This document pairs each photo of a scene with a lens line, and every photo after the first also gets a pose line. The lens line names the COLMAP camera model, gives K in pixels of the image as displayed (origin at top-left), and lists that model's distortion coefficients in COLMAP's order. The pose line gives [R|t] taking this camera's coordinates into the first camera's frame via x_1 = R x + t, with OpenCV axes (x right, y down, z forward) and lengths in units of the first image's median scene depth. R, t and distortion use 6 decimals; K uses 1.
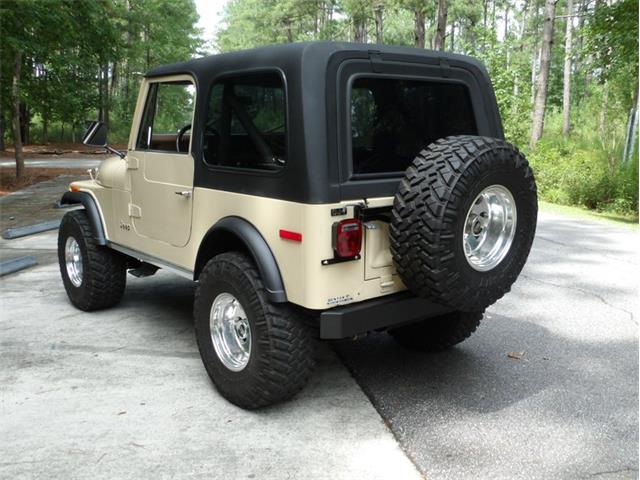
lens RADIAL K [[636.8, 0, 318.7], [0, 636.8, 236.7], [0, 0, 1]] dist [-0.027090, 0.021754]
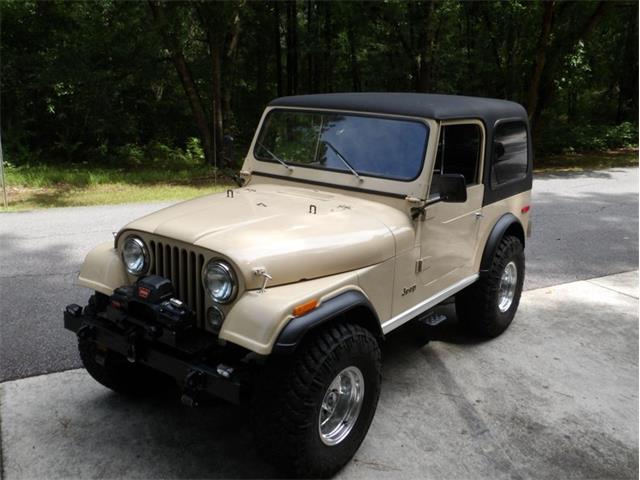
lens RADIAL K [[640.7, 0, 320.1], [0, 640.7, 235.5], [0, 0, 1]] dist [-0.028578, 0.025936]
pose [[-0.253401, -0.249281, 0.934691, -1.204960], [0.132364, 0.948205, 0.288769, -0.399054], [-0.958263, 0.196894, -0.207280, 1.444089]]
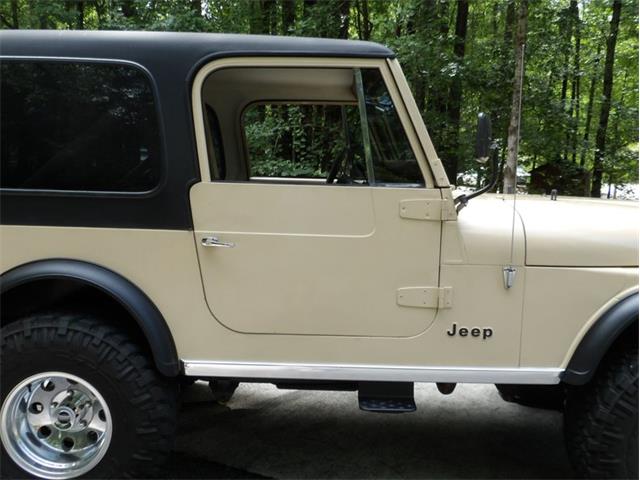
lens RADIAL K [[637.5, 0, 322.4], [0, 637.5, 238.6], [0, 0, 1]] dist [-0.028807, 0.031775]
pose [[-0.619430, 0.071339, -0.781804, 0.500782], [-0.157619, 0.964283, 0.212873, -0.249799], [0.769066, 0.255087, -0.586061, 1.580534]]
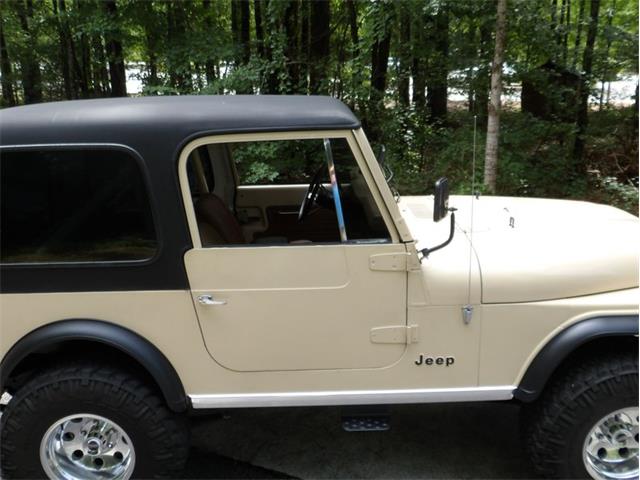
lens RADIAL K [[636.8, 0, 318.7], [0, 636.8, 236.7], [0, 0, 1]] dist [-0.027090, 0.021754]
pose [[-0.612414, 0.219692, -0.759397, 0.527673], [-0.108639, 0.928107, 0.356111, -0.418992], [0.783037, 0.300587, -0.544519, 1.596702]]
